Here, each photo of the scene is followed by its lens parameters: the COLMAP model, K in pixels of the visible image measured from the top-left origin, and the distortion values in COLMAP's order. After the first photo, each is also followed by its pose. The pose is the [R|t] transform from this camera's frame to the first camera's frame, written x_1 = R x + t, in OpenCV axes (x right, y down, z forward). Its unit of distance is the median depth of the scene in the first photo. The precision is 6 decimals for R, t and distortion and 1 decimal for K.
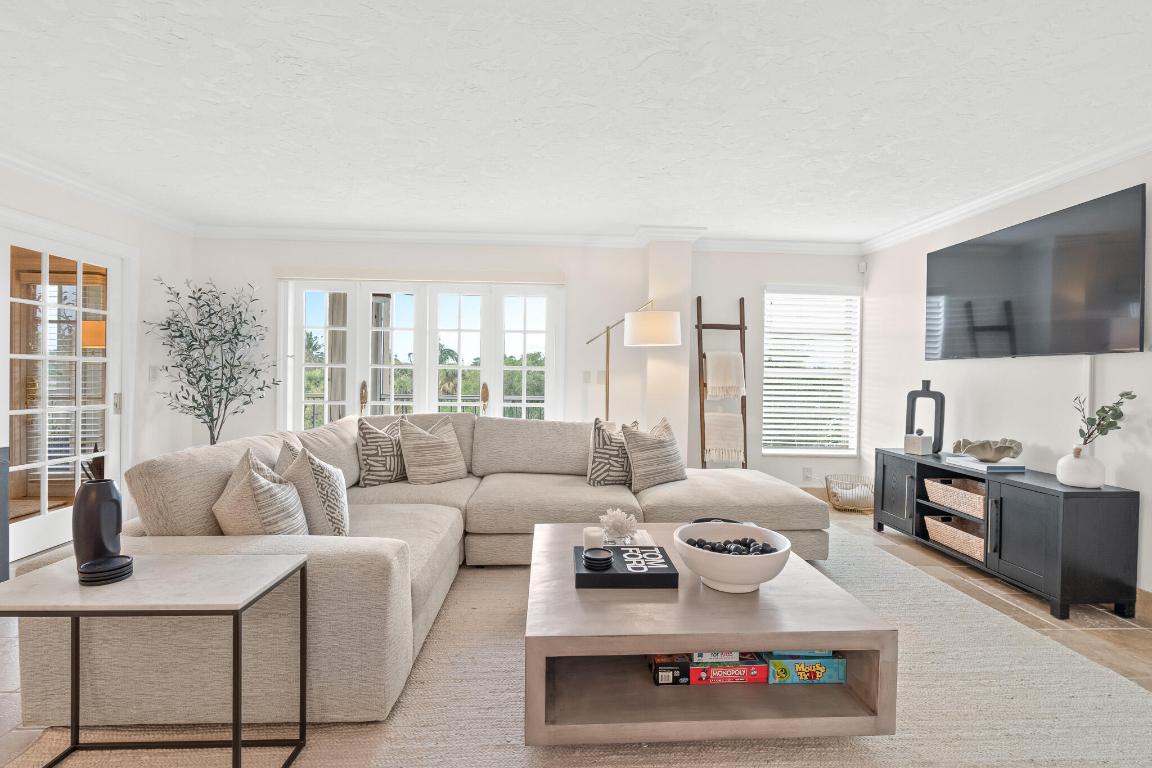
lens RADIAL K [[519.8, 0, 575.2], [0, 519.8, 384.2], [0, 0, 1]] dist [-0.006435, 0.003681]
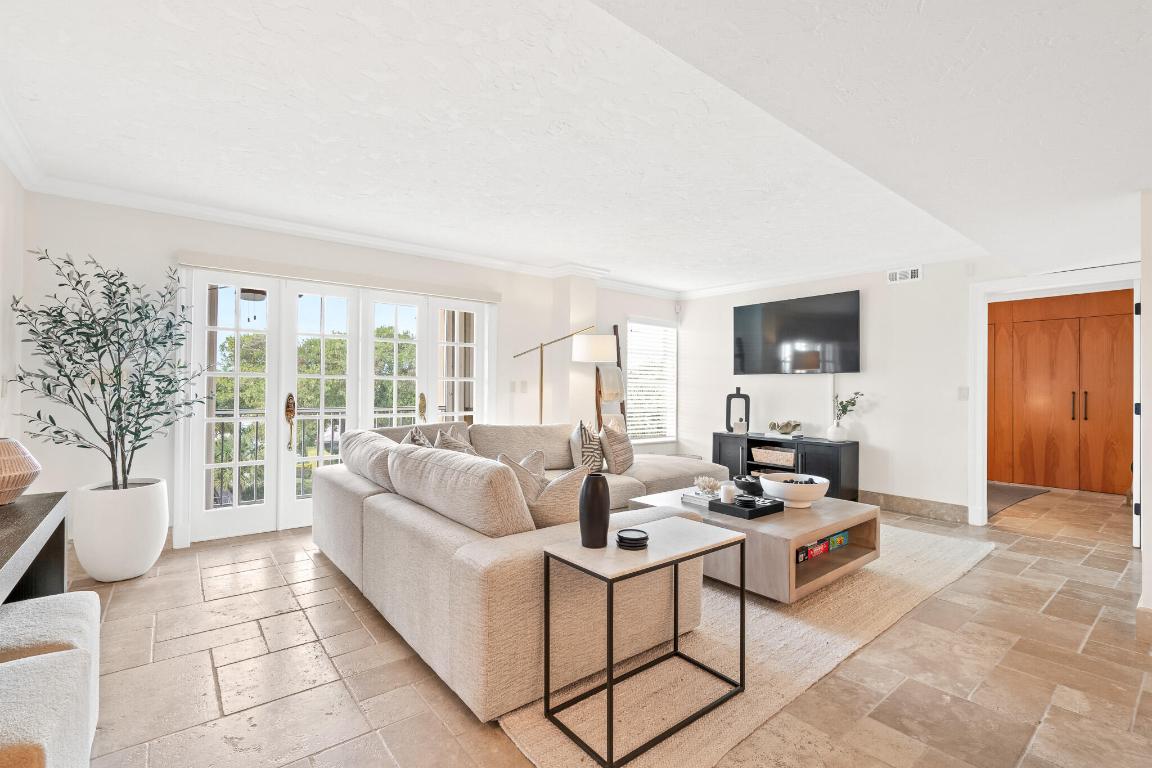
lens RADIAL K [[519.8, 0, 576.6], [0, 519.8, 384.3], [0, 0, 1]] dist [-0.006435, 0.003681]
pose [[0.804800, -0.004663, 0.593528, -0.676576], [0.013941, 0.999842, -0.011049, -0.005914], [-0.593383, 0.017166, 0.804737, 0.013875]]
